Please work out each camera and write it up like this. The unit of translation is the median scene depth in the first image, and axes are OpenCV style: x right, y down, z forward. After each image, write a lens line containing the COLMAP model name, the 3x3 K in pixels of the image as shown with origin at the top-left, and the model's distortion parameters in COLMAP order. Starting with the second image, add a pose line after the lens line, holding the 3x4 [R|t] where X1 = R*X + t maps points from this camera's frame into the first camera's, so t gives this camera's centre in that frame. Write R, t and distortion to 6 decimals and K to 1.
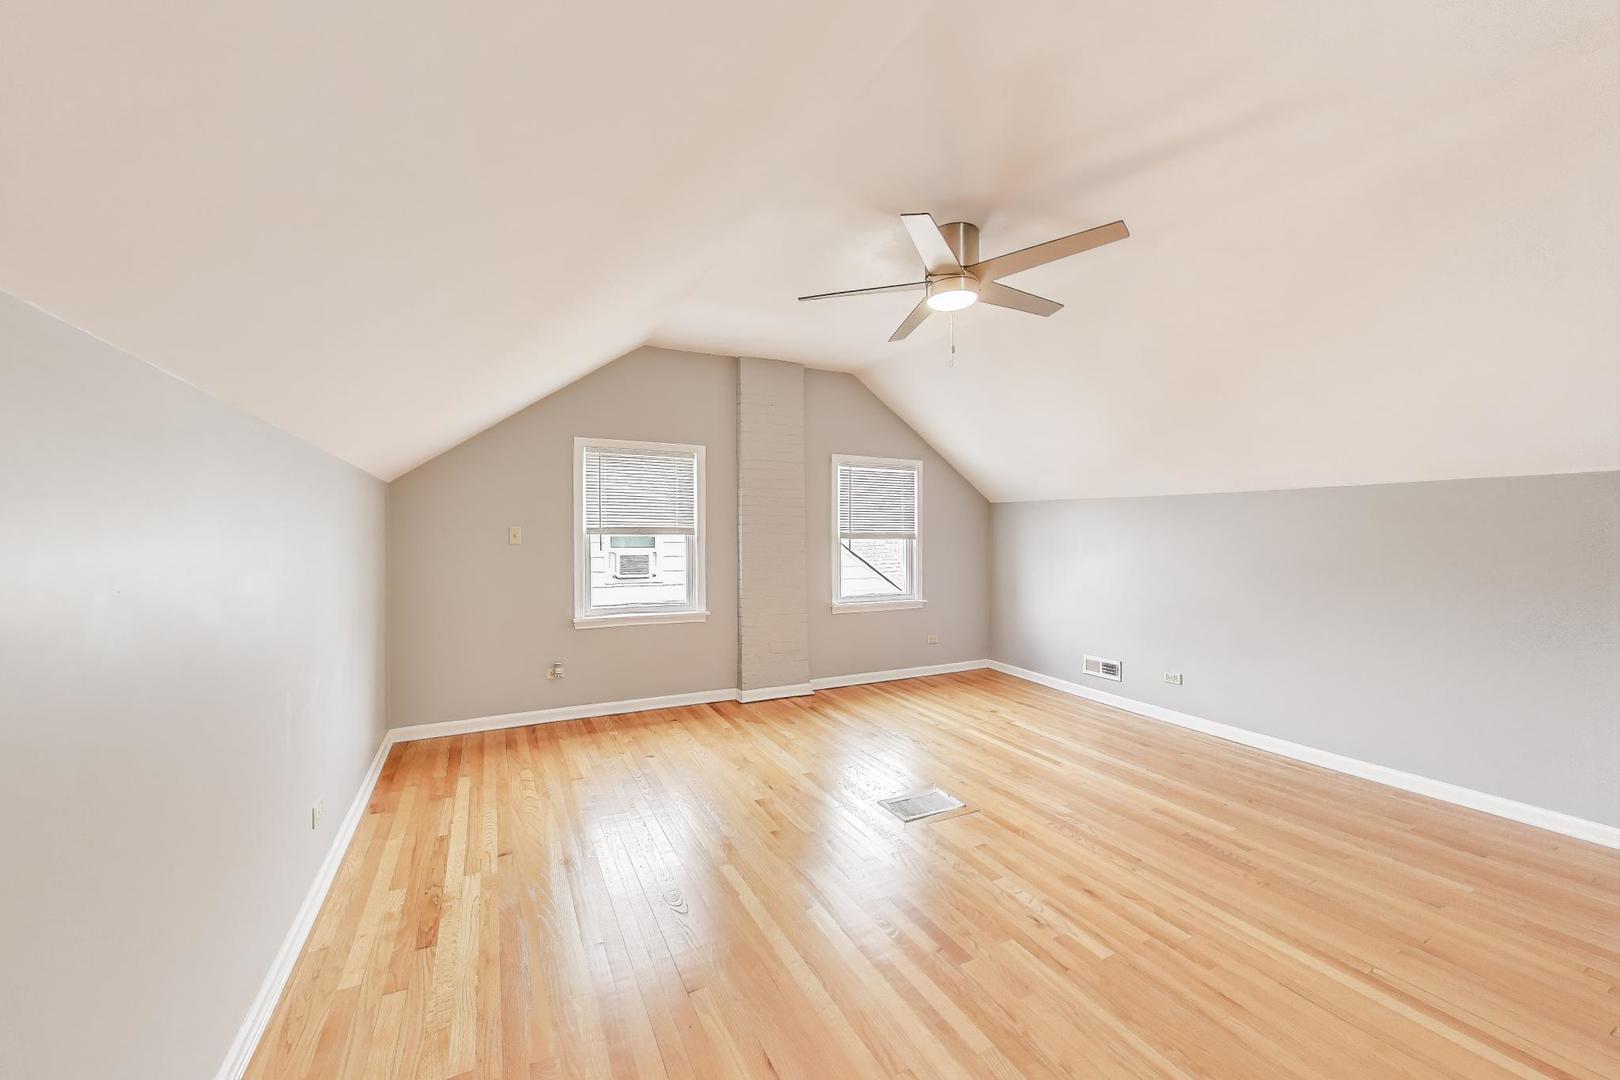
lens RADIAL K [[589.9, 0, 758.5], [0, 589.9, 533.6], [0, 0, 1]] dist [-0.000557, 0.000237]
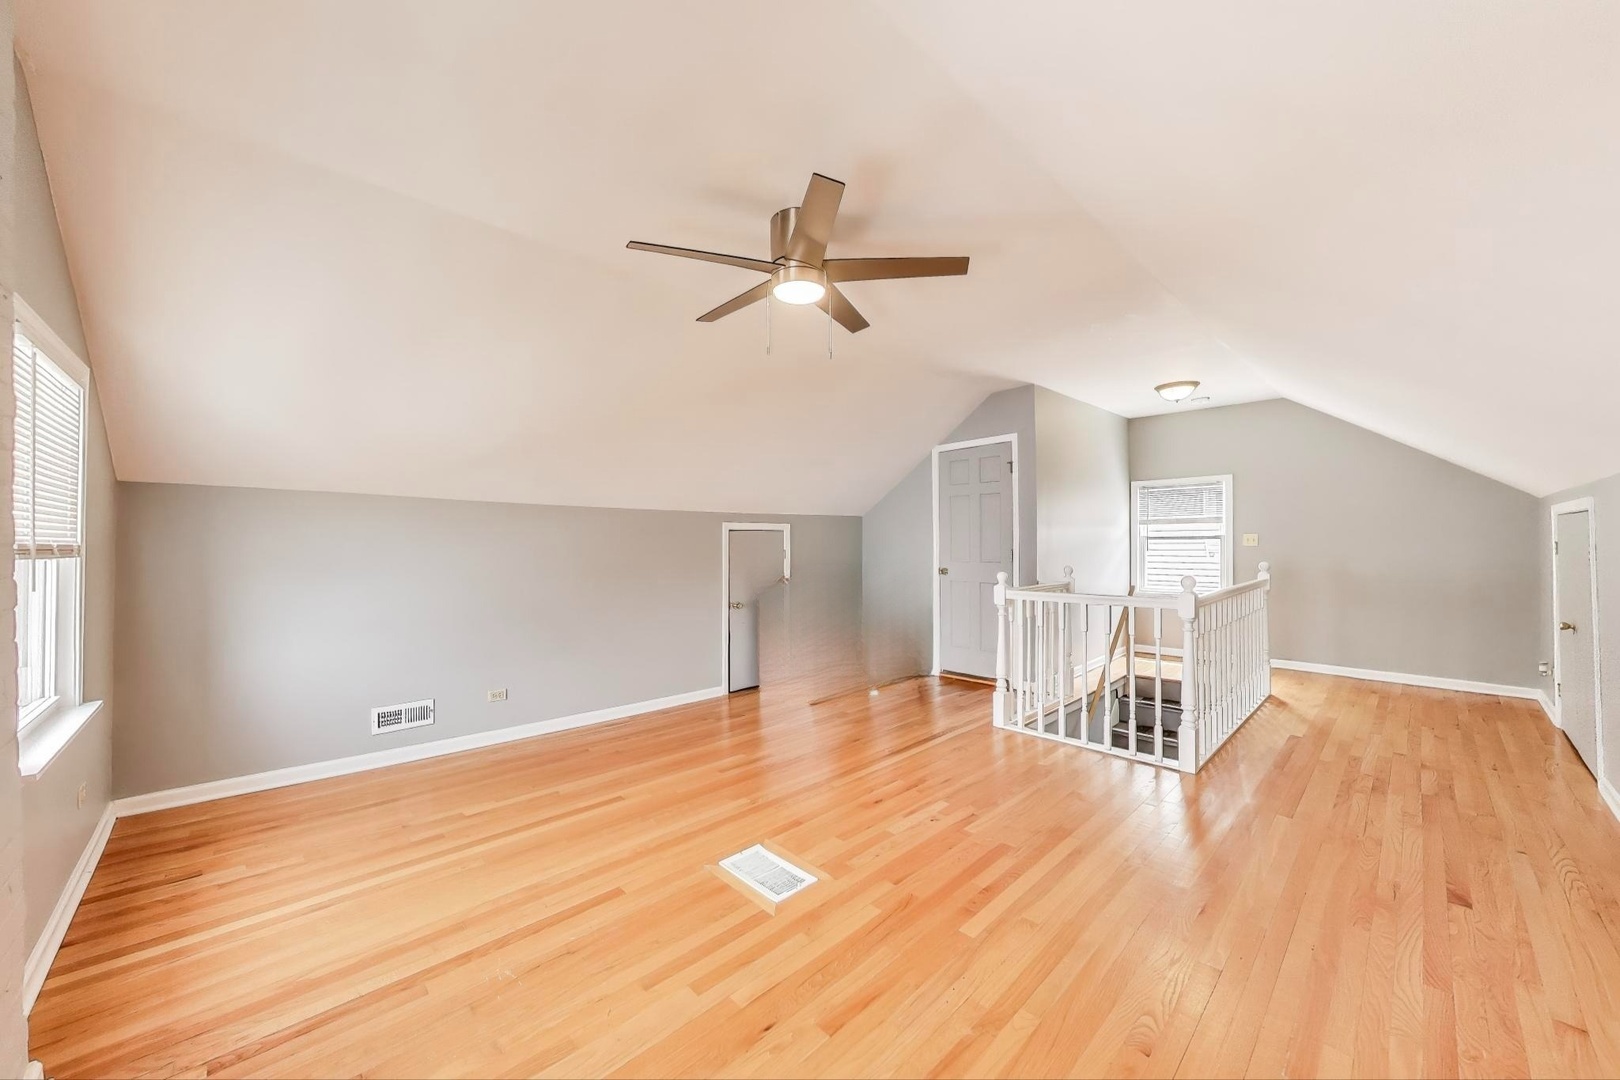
lens RADIAL K [[589.9, 0, 812.6], [0, 589.9, 540.5], [0, 0, 1]] dist [-0.000557, 0.000237]
pose [[-0.331429, -0.000469, 0.943480, -0.490983], [0.001226, 0.999999, 0.000928, -0.009724], [-0.943479, 0.001464, -0.331428, 1.113476]]
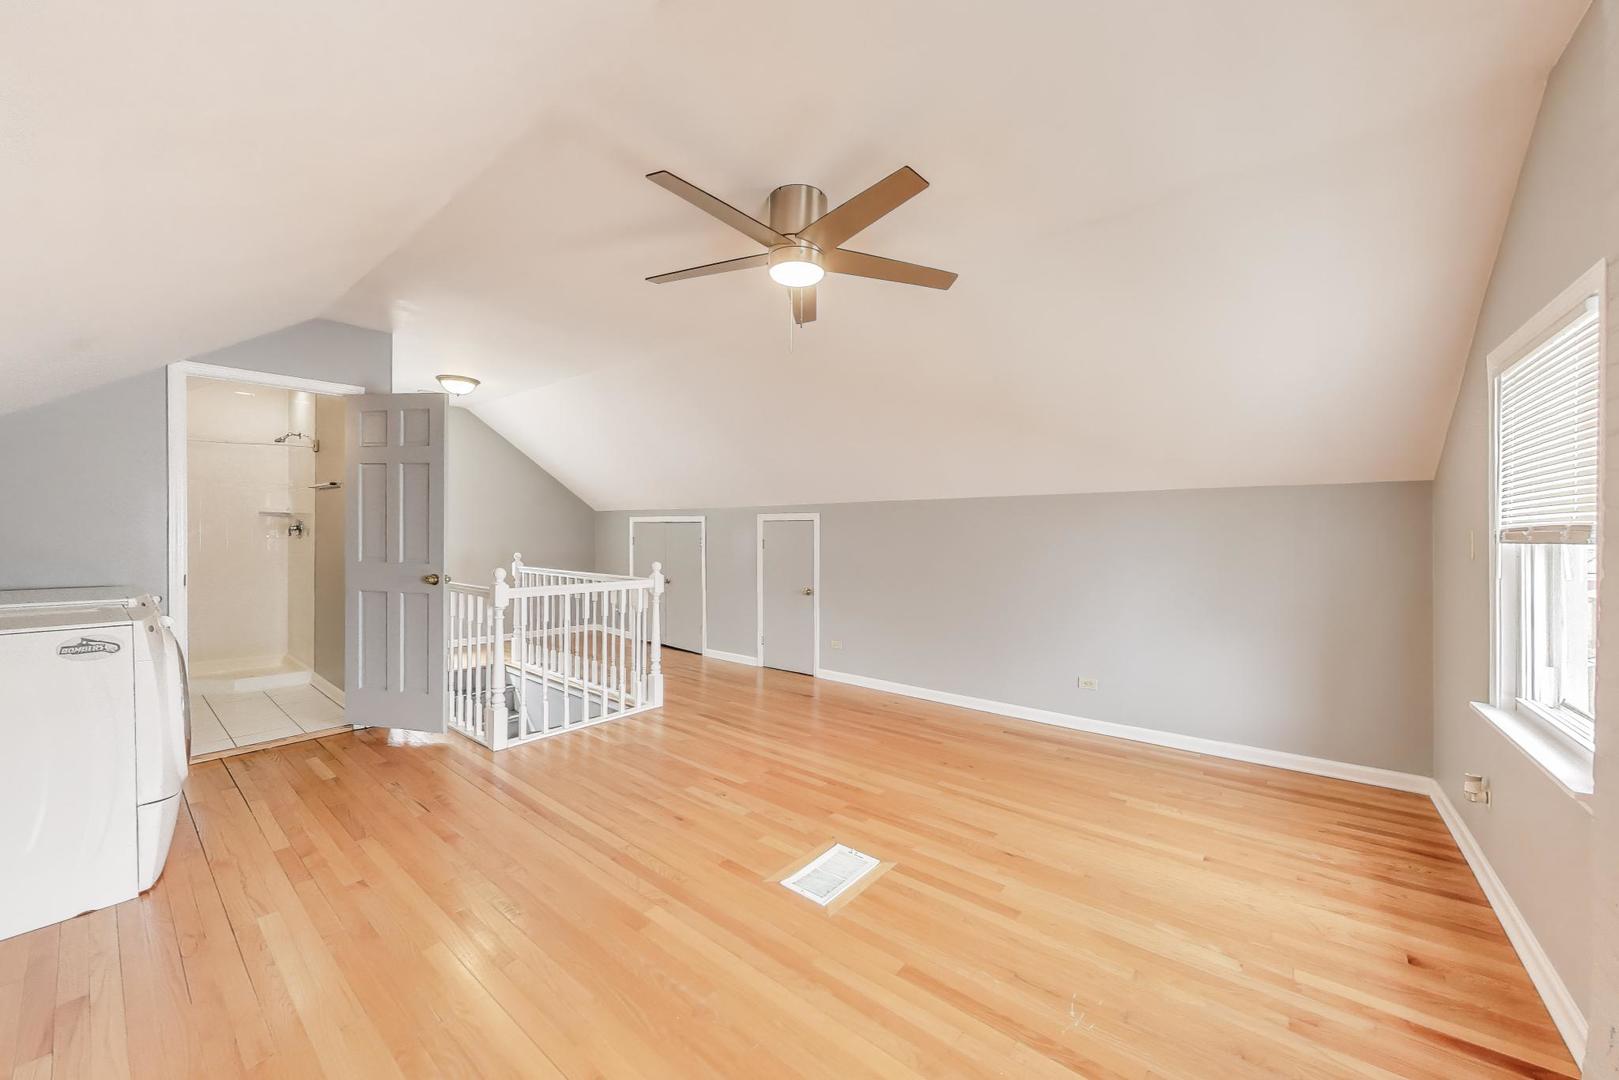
lens RADIAL K [[589.6, 0, 816.9], [0, 589.6, 538.1], [0, 0, 1]] dist [-0.000557, 0.000237]
pose [[-0.895674, -0.008516, -0.444630, 0.599099], [-0.007657, 0.999964, -0.003727, 0.004079], [0.444646, 0.000067, -0.895707, 1.571155]]
